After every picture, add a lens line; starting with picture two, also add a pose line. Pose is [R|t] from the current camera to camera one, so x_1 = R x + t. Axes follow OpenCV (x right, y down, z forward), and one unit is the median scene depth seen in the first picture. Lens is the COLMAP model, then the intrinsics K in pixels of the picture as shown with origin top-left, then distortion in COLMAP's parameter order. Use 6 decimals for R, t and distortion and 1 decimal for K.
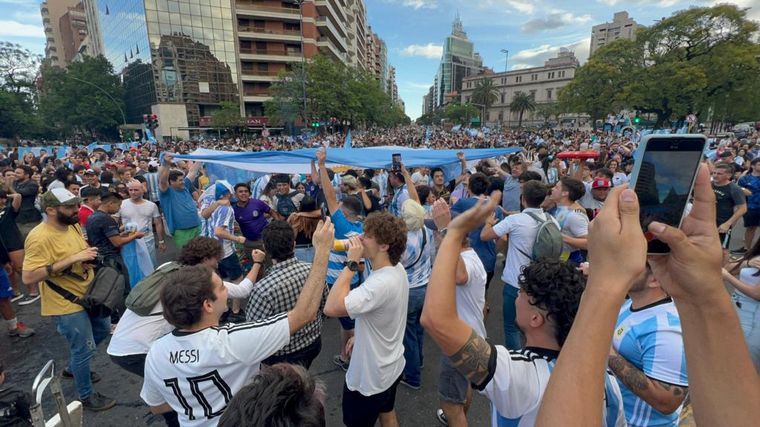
lens RADIAL K [[352.0, 0, 379.1], [0, 352.0, 213.3], [0, 0, 1]] dist [-0.000959, 0.001198]
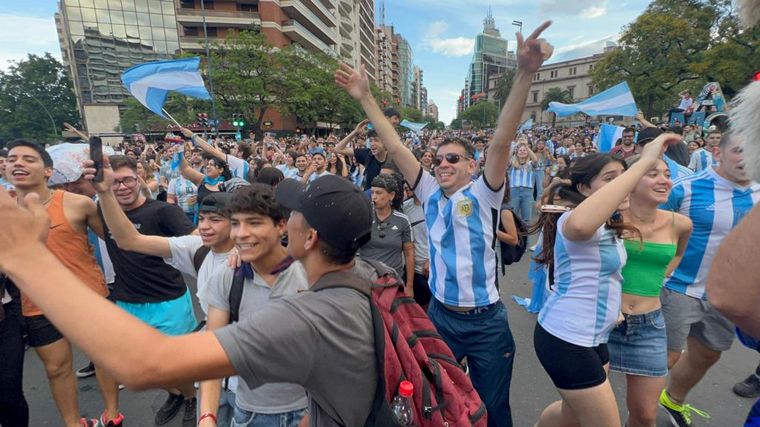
lens RADIAL K [[352.0, 0, 378.1], [0, 352.0, 213.4], [0, 0, 1]] dist [-0.000959, 0.001198]
pose [[0.994584, 0.006959, -0.103703, 0.074985], [-0.008652, 0.999836, -0.015887, -0.025074], [0.103575, 0.016698, 0.994481, 0.126048]]
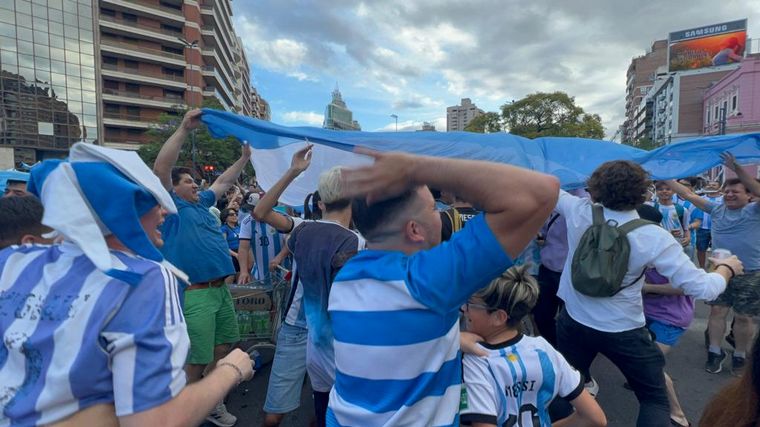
lens RADIAL K [[352.0, 0, 378.5], [0, 352.0, 212.0], [0, 0, 1]] dist [-0.000959, 0.001198]
pose [[0.947041, -0.008536, 0.320998, -0.022231], [0.063149, 0.985077, -0.160114, 0.000968], [-0.314841, 0.171905, 0.933447, 0.028027]]
